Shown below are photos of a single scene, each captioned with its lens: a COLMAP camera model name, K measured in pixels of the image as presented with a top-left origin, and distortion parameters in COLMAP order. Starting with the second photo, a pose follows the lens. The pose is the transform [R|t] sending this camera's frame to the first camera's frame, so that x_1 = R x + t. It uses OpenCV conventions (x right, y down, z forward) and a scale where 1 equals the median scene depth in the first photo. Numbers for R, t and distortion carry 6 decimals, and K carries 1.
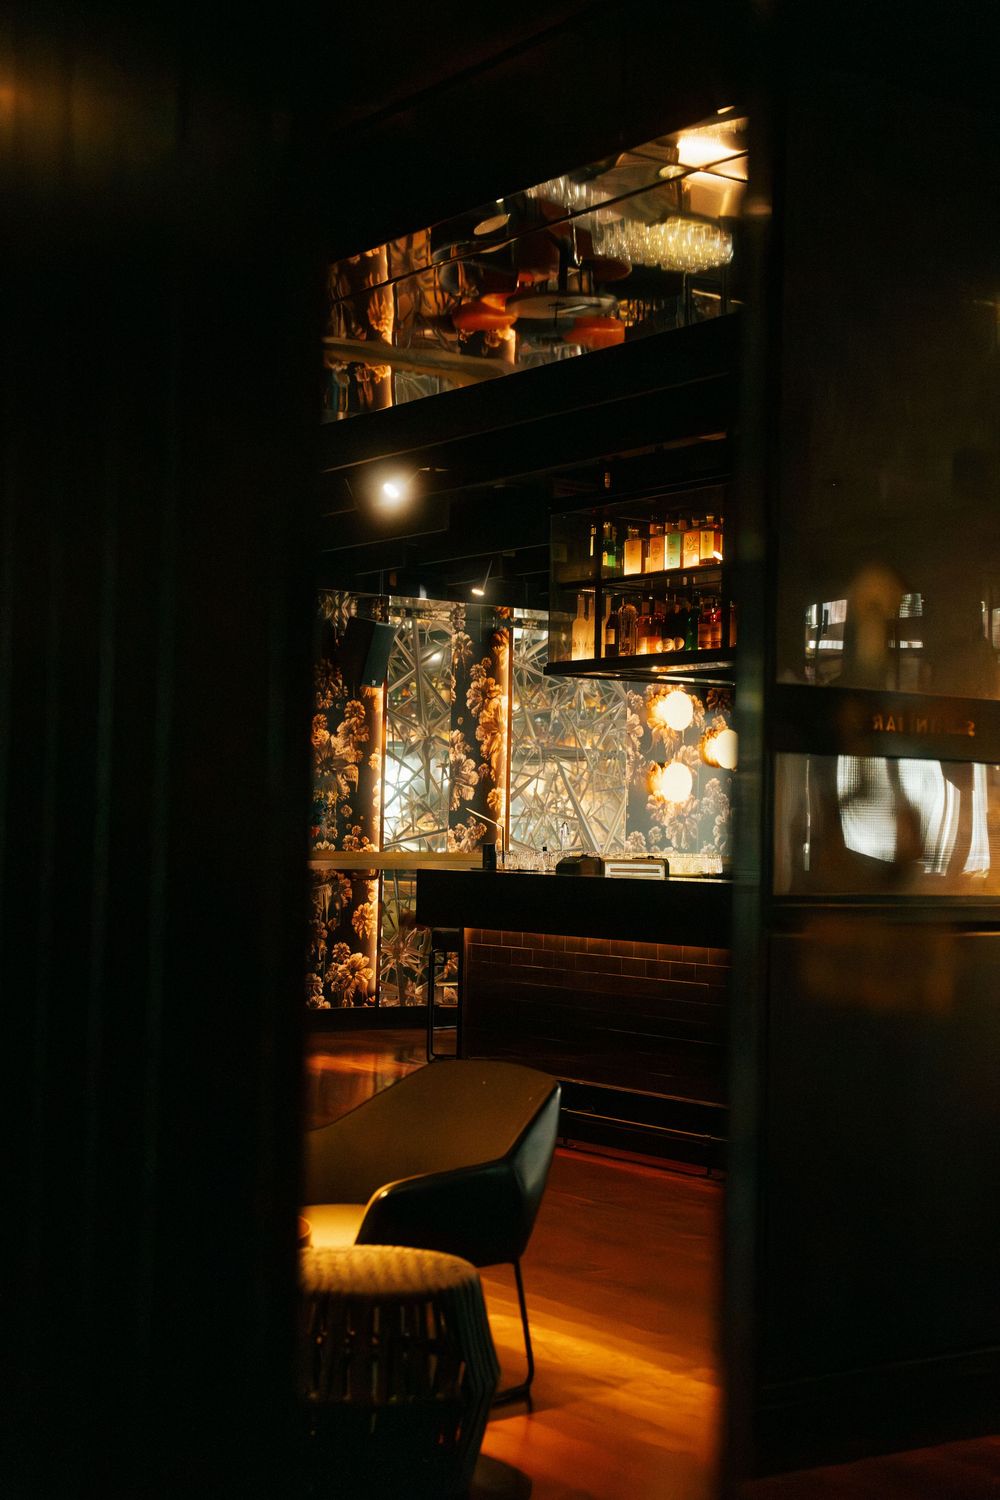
lens RADIAL K [[2152.6, 0, 500.0], [0, 2152.6, 749.3], [0, 0, 1]] dist [0.004311, 0.000000]
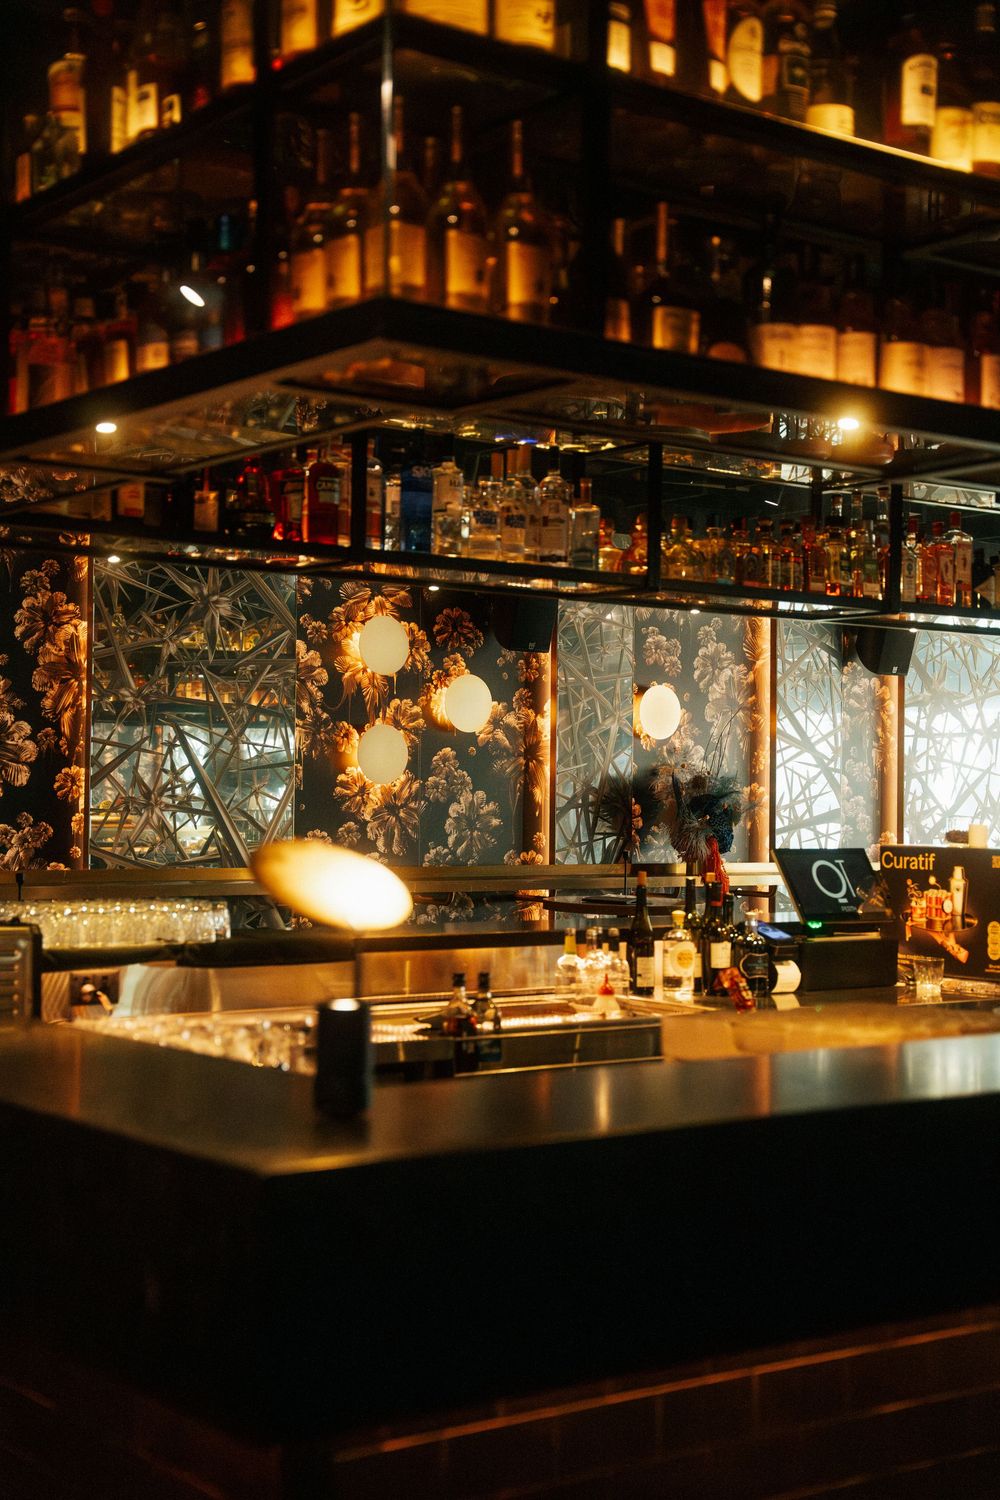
lens RADIAL K [[2152.6, 0, 500.0], [0, 2152.6, 753.9], [0, 0, 1]] dist [0.004311, 0.000000]
pose [[0.999661, -0.015614, 0.020837, 0.108451], [0.015430, 0.999841, 0.008937, 0.010392], [-0.020973, -0.008612, 0.999743, 0.356886]]
